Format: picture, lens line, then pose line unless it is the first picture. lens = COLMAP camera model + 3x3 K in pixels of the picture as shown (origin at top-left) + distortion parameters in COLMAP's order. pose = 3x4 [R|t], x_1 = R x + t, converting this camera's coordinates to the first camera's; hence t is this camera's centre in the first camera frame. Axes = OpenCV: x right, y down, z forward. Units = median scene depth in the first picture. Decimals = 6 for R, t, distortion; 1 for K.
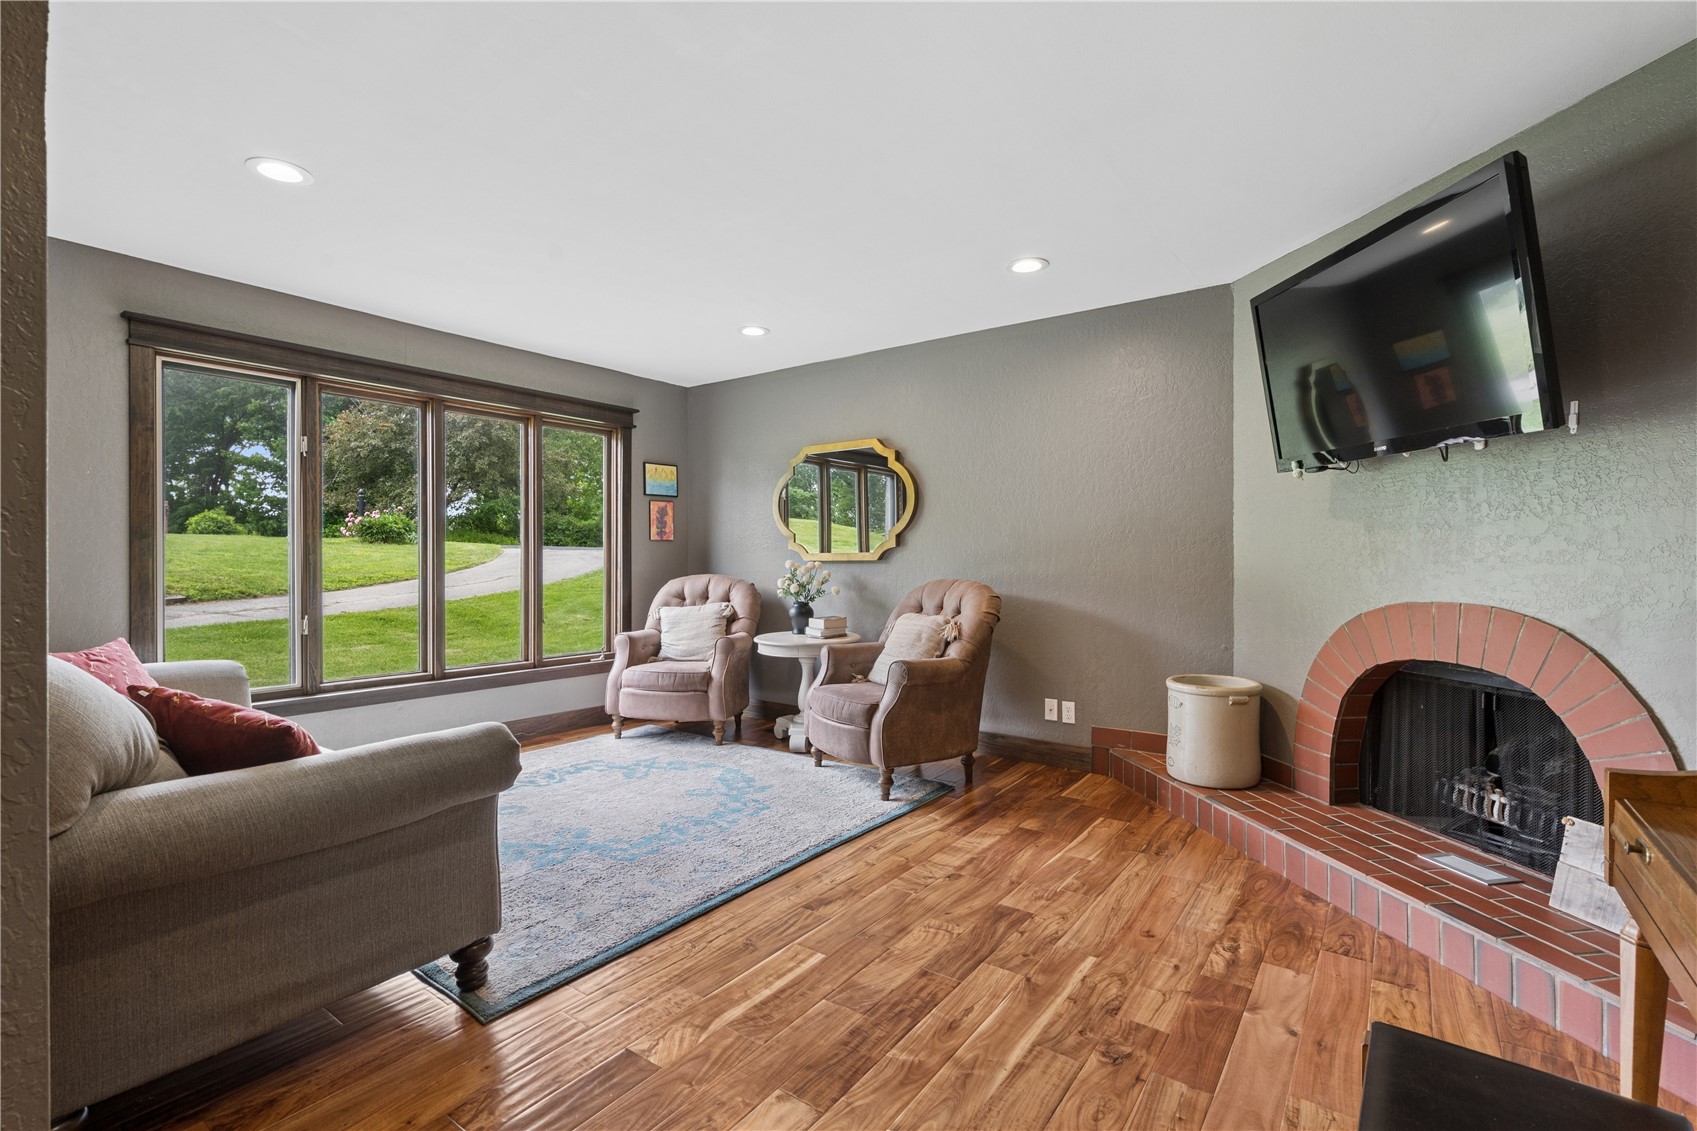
lens RADIAL K [[772.6, 0, 848.5], [0, 772.6, 565.5], [0, 0, 1]] dist [-0.002201, 0.000030]
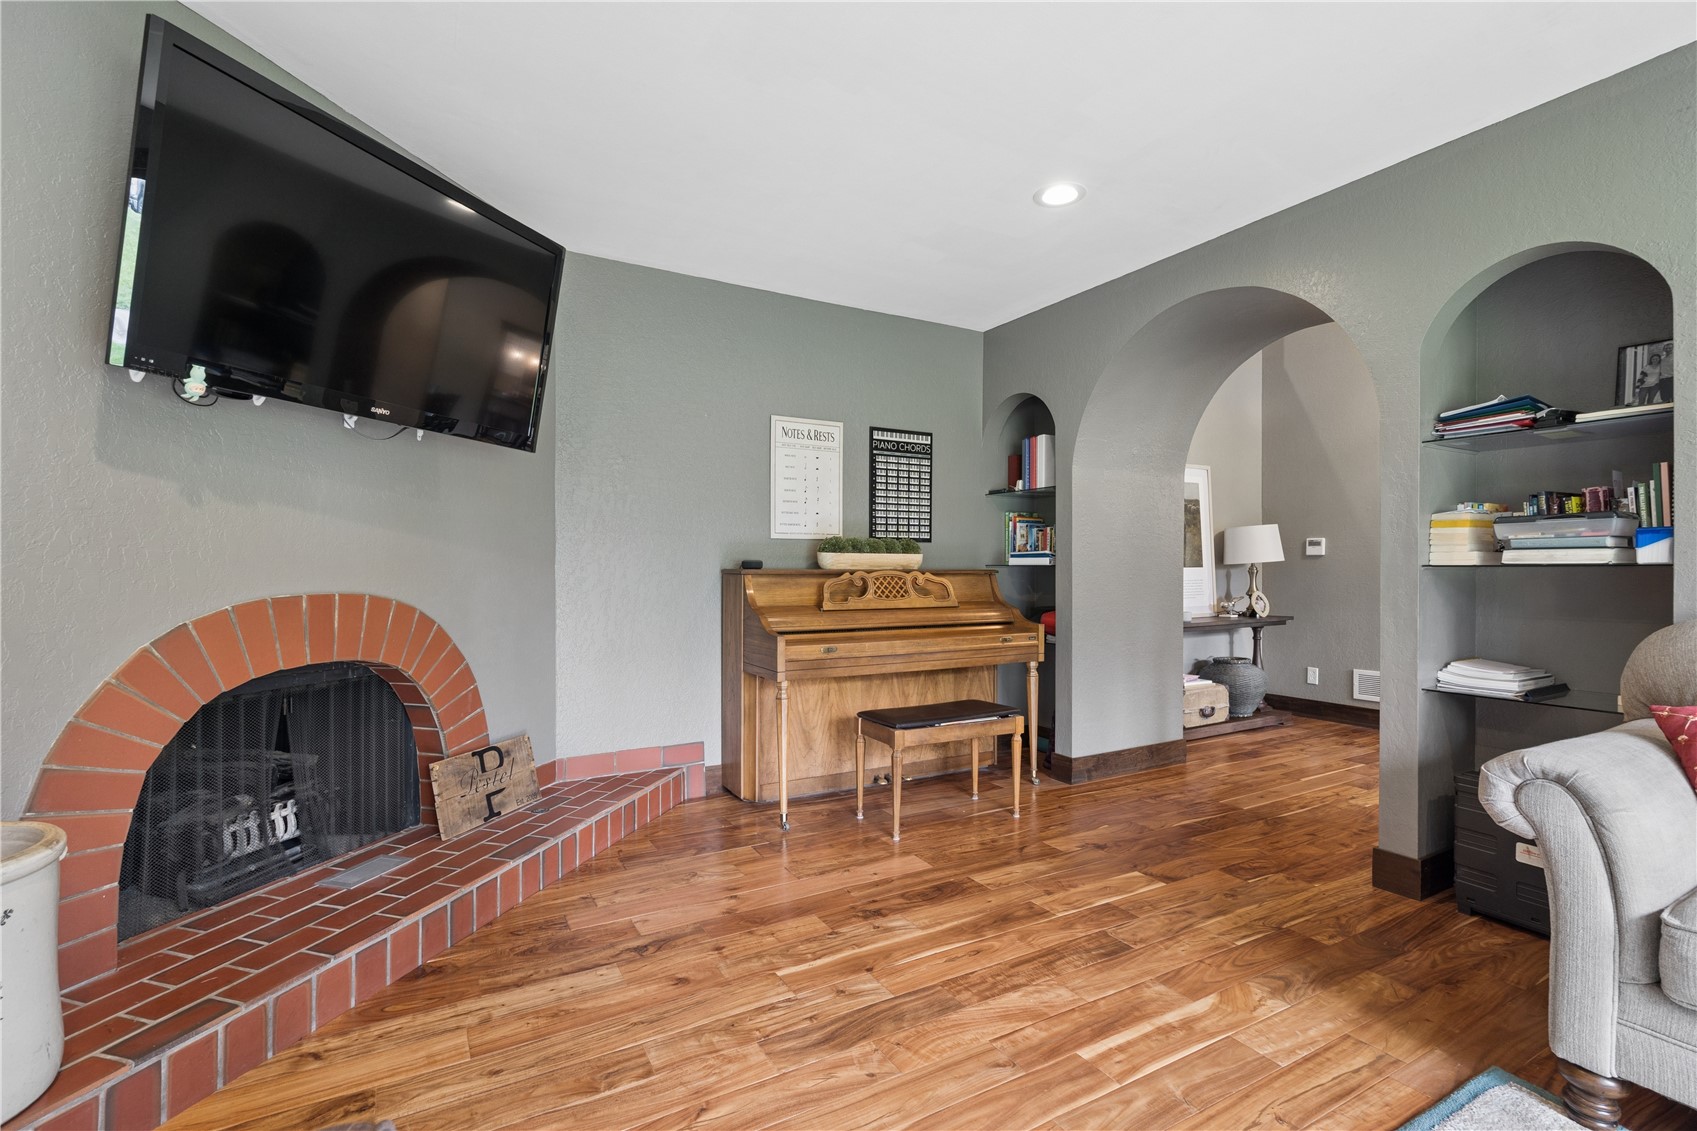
lens RADIAL K [[772.6, 0, 848.5], [0, 772.6, 565.5], [0, 0, 1]] dist [-0.002201, 0.000030]
pose [[-0.912313, 0.003087, 0.409481, -0.119068], [0.002937, 0.999995, -0.000994, 0.017950], [-0.409482, 0.000296, -0.912318, 1.530006]]
